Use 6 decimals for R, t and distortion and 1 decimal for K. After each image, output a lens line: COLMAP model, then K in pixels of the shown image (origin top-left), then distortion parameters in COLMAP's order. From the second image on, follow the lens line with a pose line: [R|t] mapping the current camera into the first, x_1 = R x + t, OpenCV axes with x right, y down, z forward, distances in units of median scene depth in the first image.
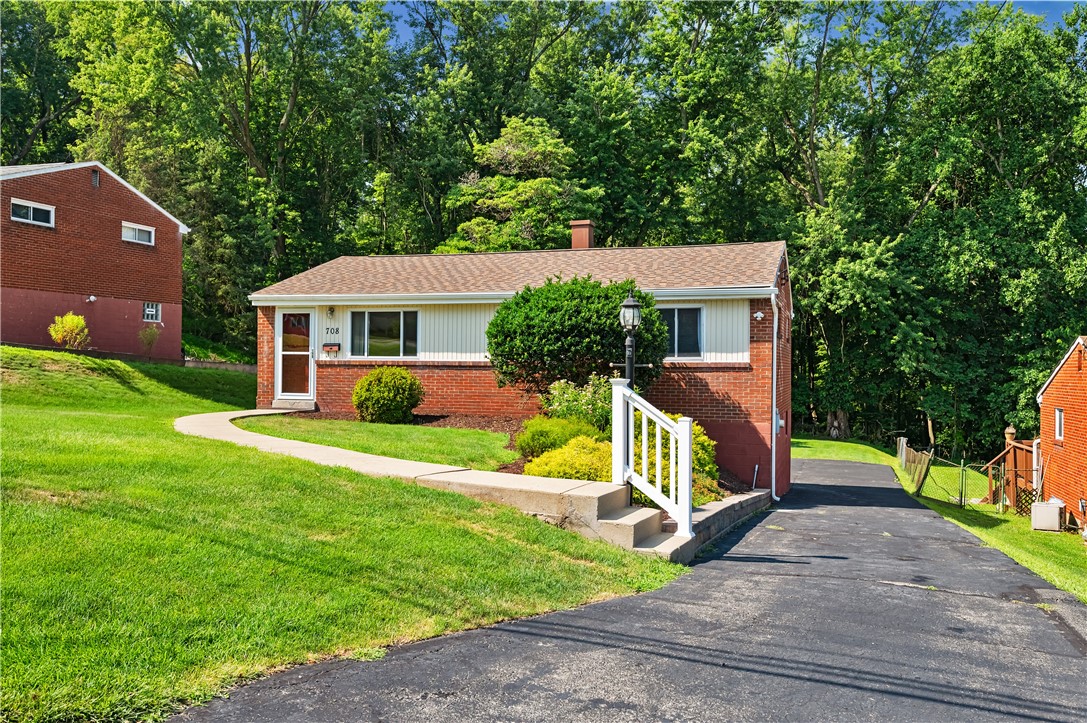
lens RADIAL K [[968.4, 0, 538.2], [0, 968.4, 361.6], [0, 0, 1]] dist [-0.002000, 0.012151]
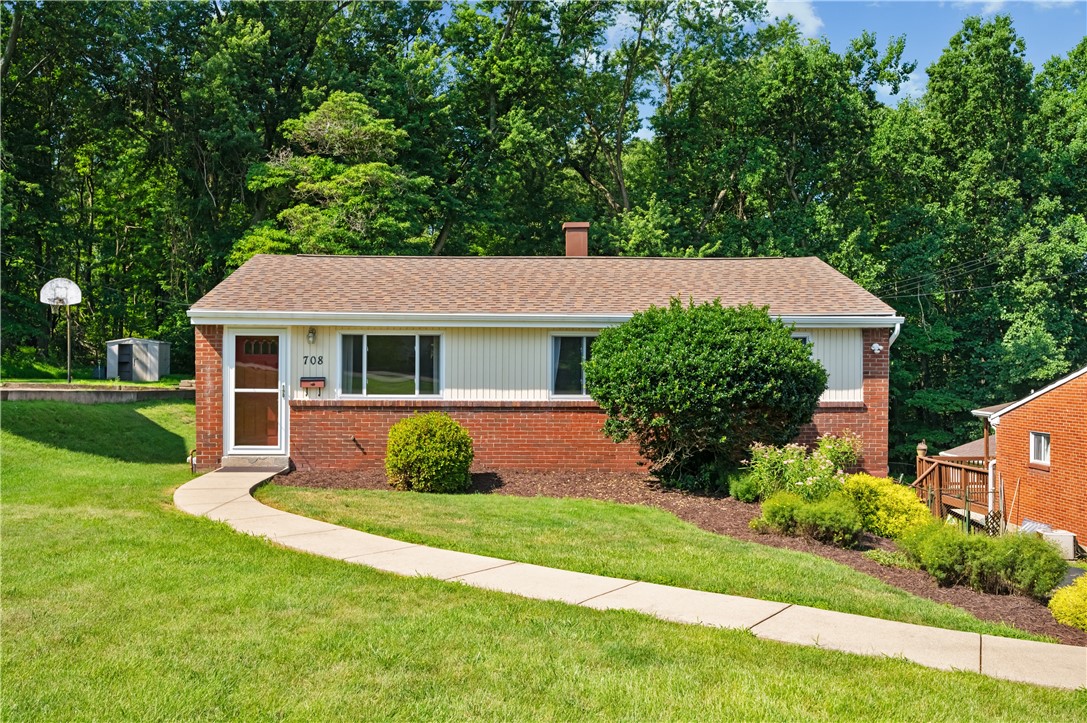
lens RADIAL K [[968.4, 0, 541.2], [0, 968.4, 357.7], [0, 0, 1]] dist [-0.002000, 0.012151]
pose [[0.939214, -0.003802, 0.343311, -0.297435], [0.001133, 0.999968, 0.007975, -0.038877], [-0.343331, -0.007101, 0.939188, 0.243113]]
